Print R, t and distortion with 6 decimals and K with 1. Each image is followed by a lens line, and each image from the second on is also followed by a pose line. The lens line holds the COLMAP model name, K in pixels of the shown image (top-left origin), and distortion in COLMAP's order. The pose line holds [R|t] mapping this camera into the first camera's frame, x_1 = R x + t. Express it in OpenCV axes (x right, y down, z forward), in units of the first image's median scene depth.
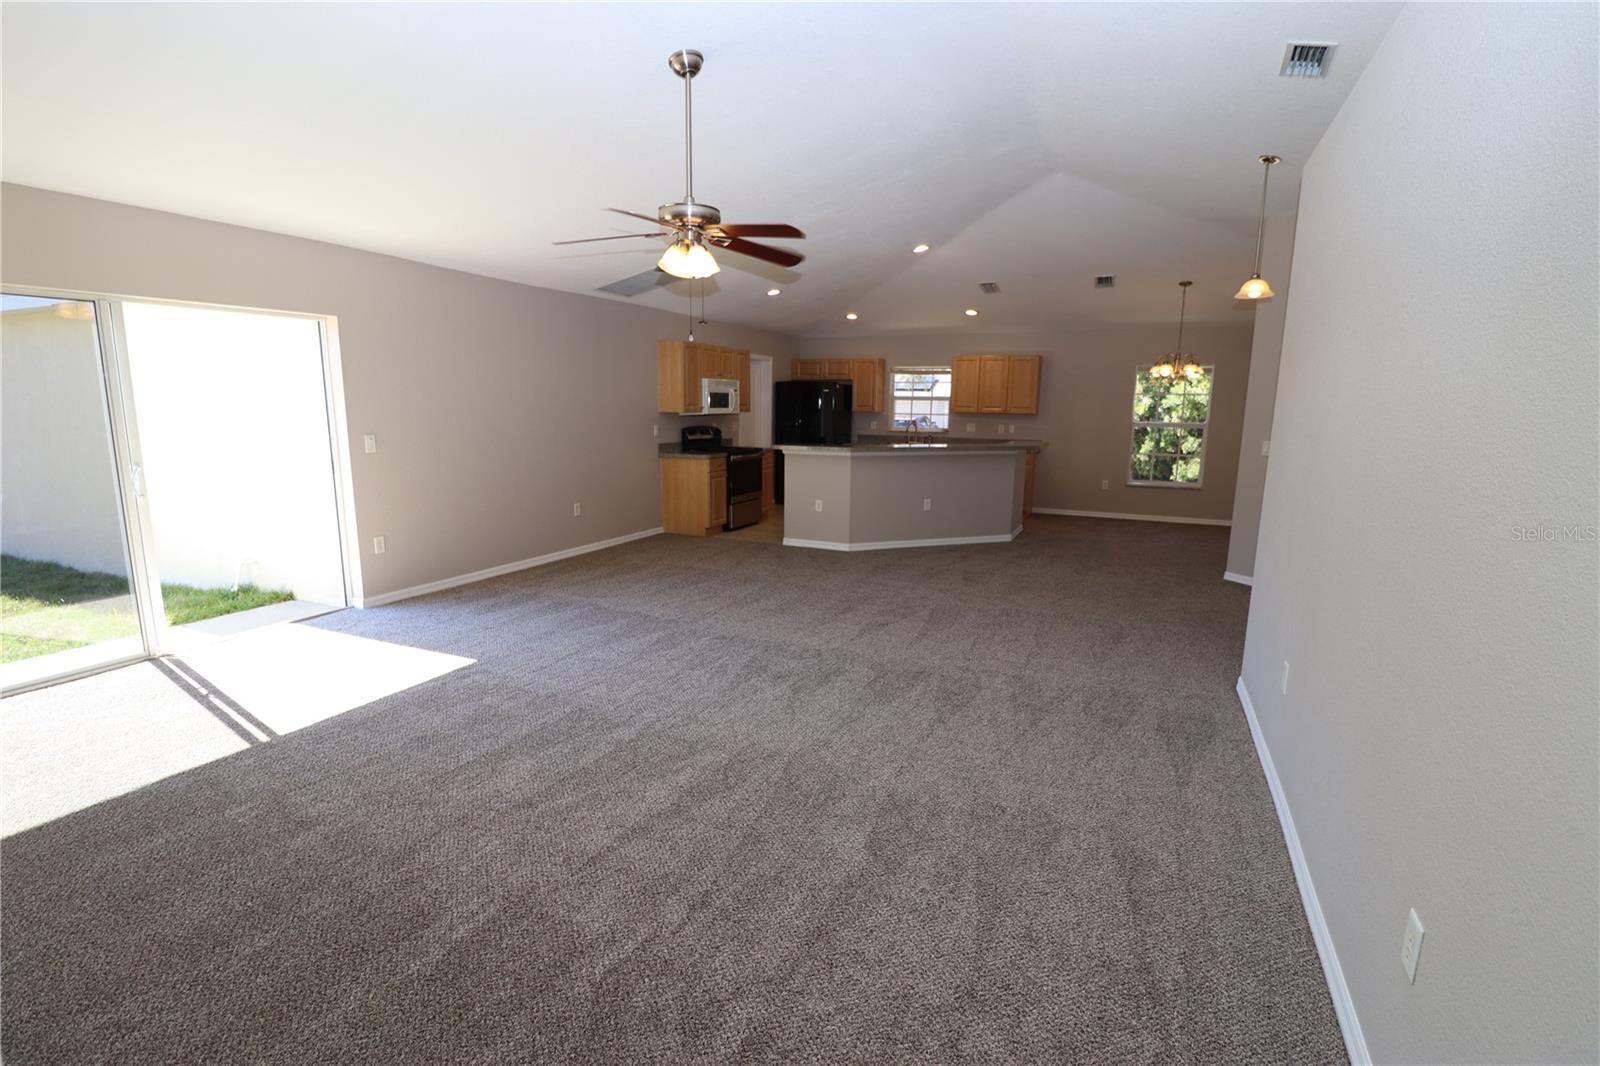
lens RADIAL K [[740.9, 0, 810.1], [0, 740.9, 536.5], [0, 0, 1]] dist [0.002458, -0.012249]
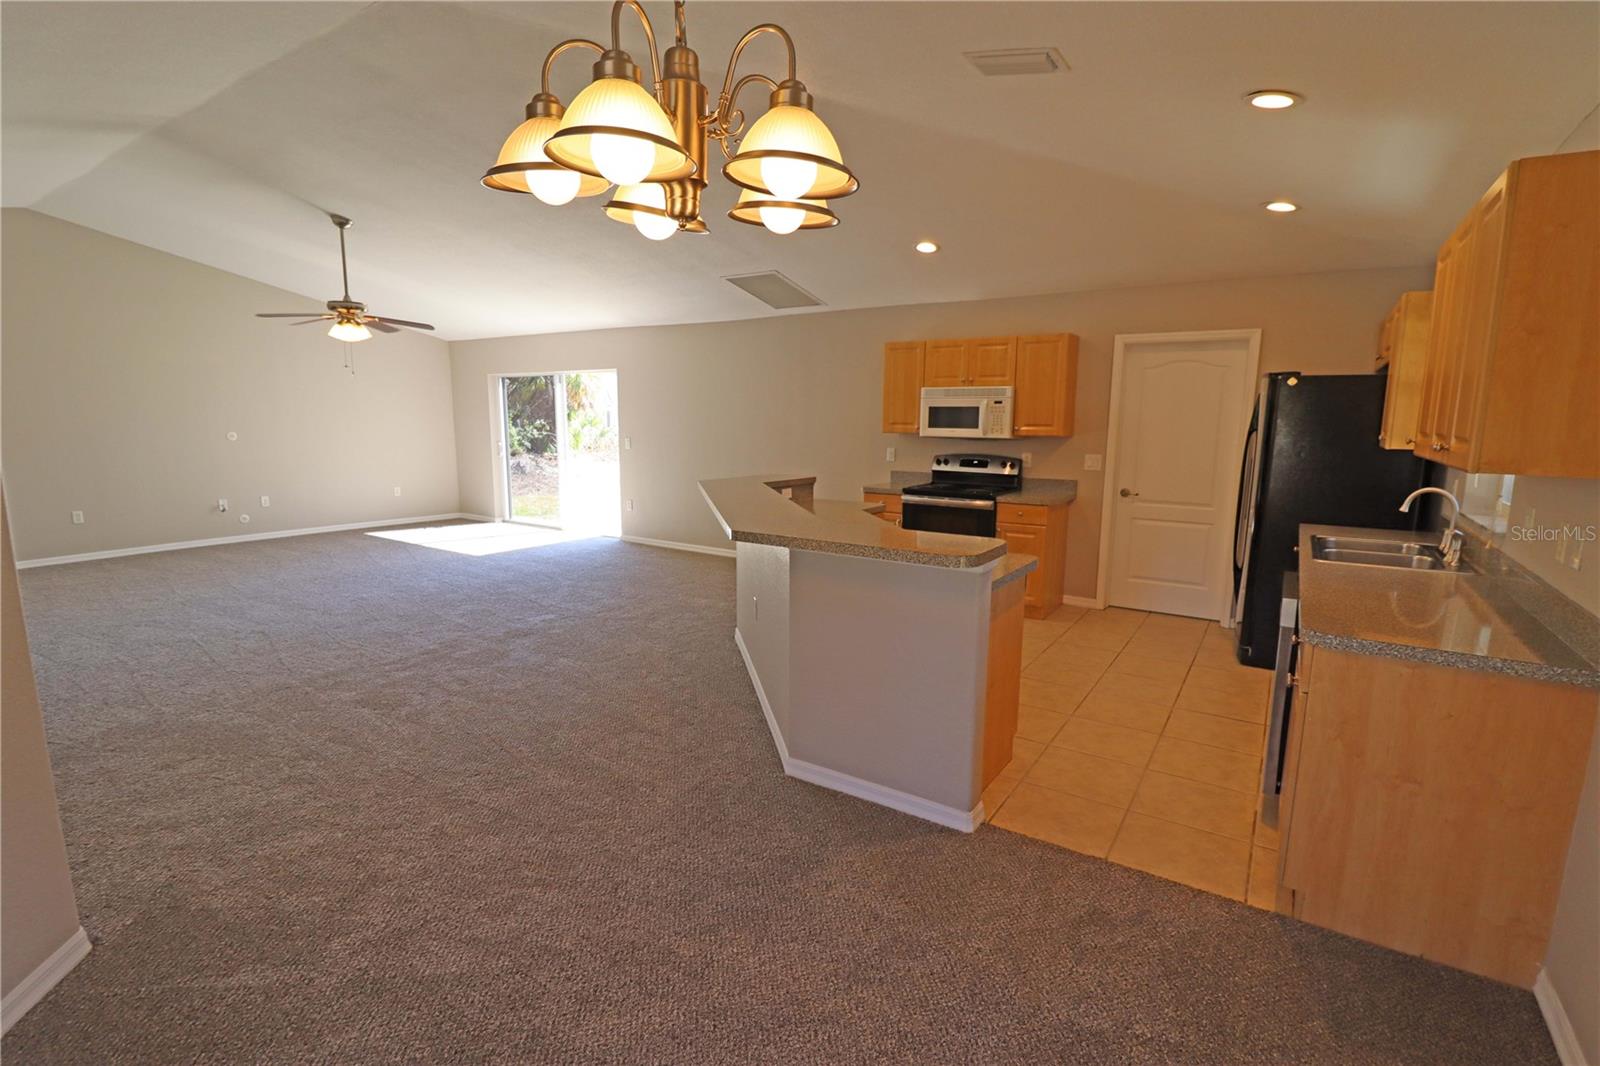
lens RADIAL K [[748.6, 0, 798.2], [0, 748.6, 525.5], [0, 0, 1]] dist [0.003043, -0.011417]
pose [[-0.164629, 0.130253, -0.977718, 0.514798], [-0.185055, 0.969562, 0.160326, -0.148260], [0.968841, 0.207326, -0.135514, 0.843535]]
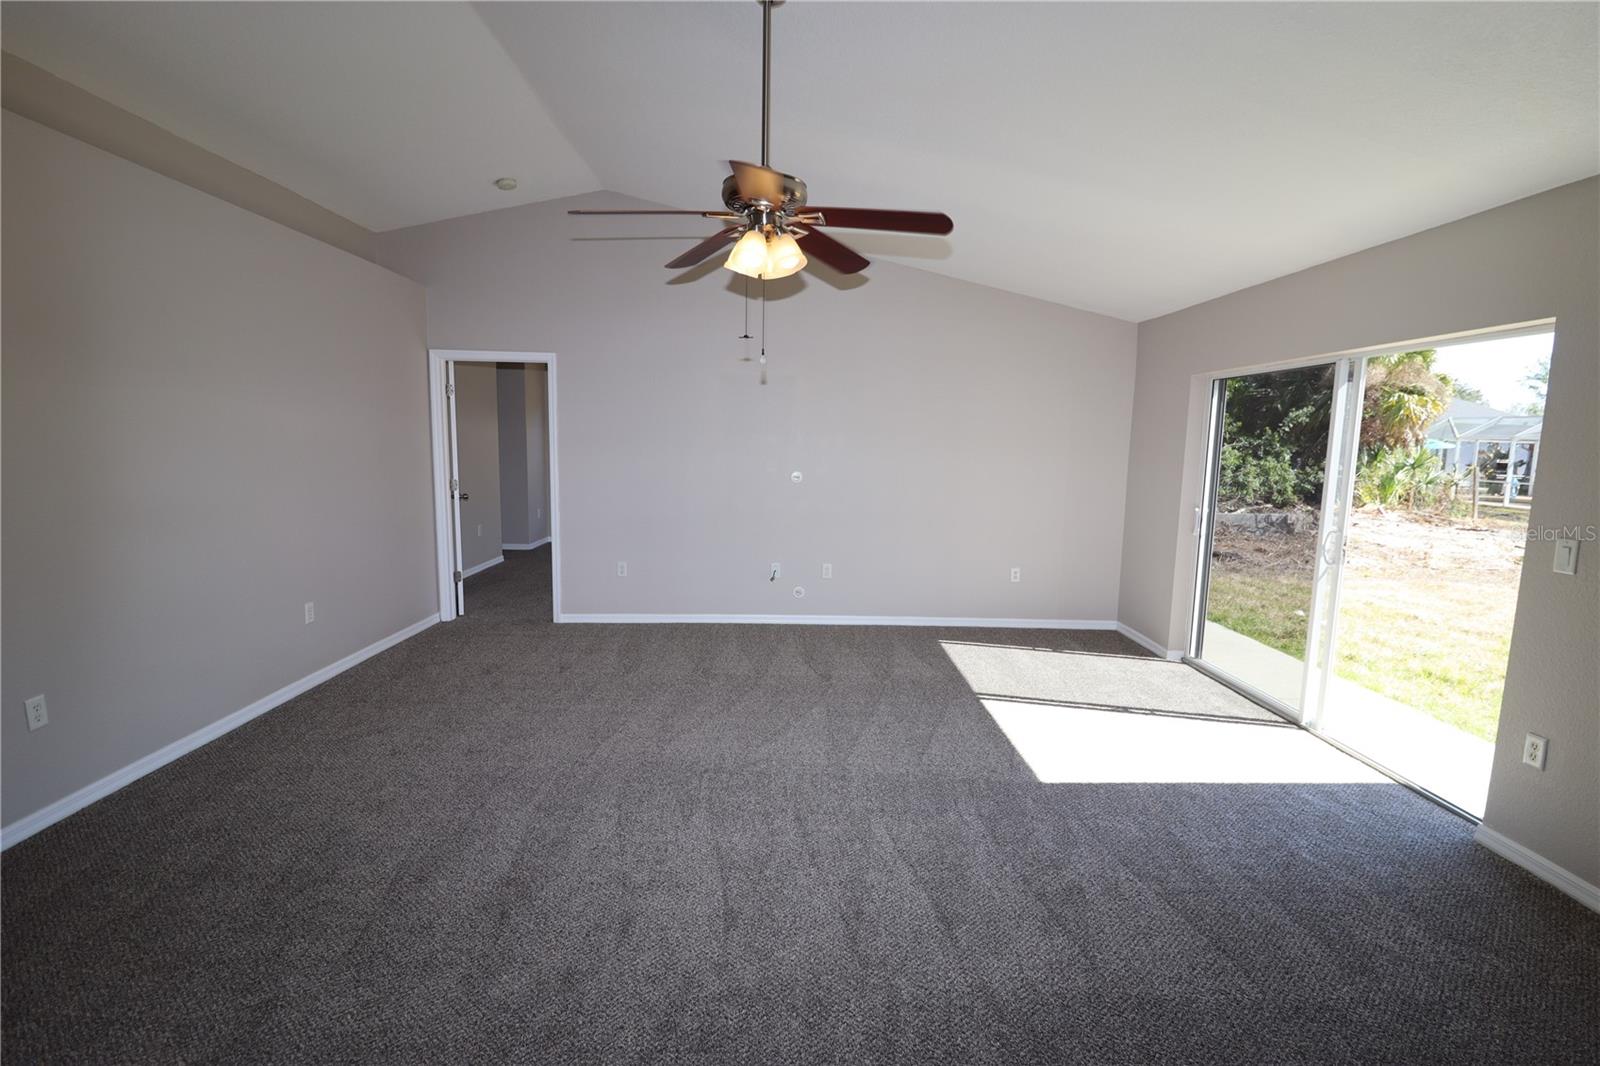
lens RADIAL K [[740.9, 0, 810.1], [0, 740.9, 536.5], [0, 0, 1]] dist [0.002458, -0.012249]
pose [[-0.897523, 0.027045, -0.440137, 0.046465], [-0.108514, 0.953879, 0.279894, -0.115531], [0.427407, 0.298972, -0.853194, 0.622165]]
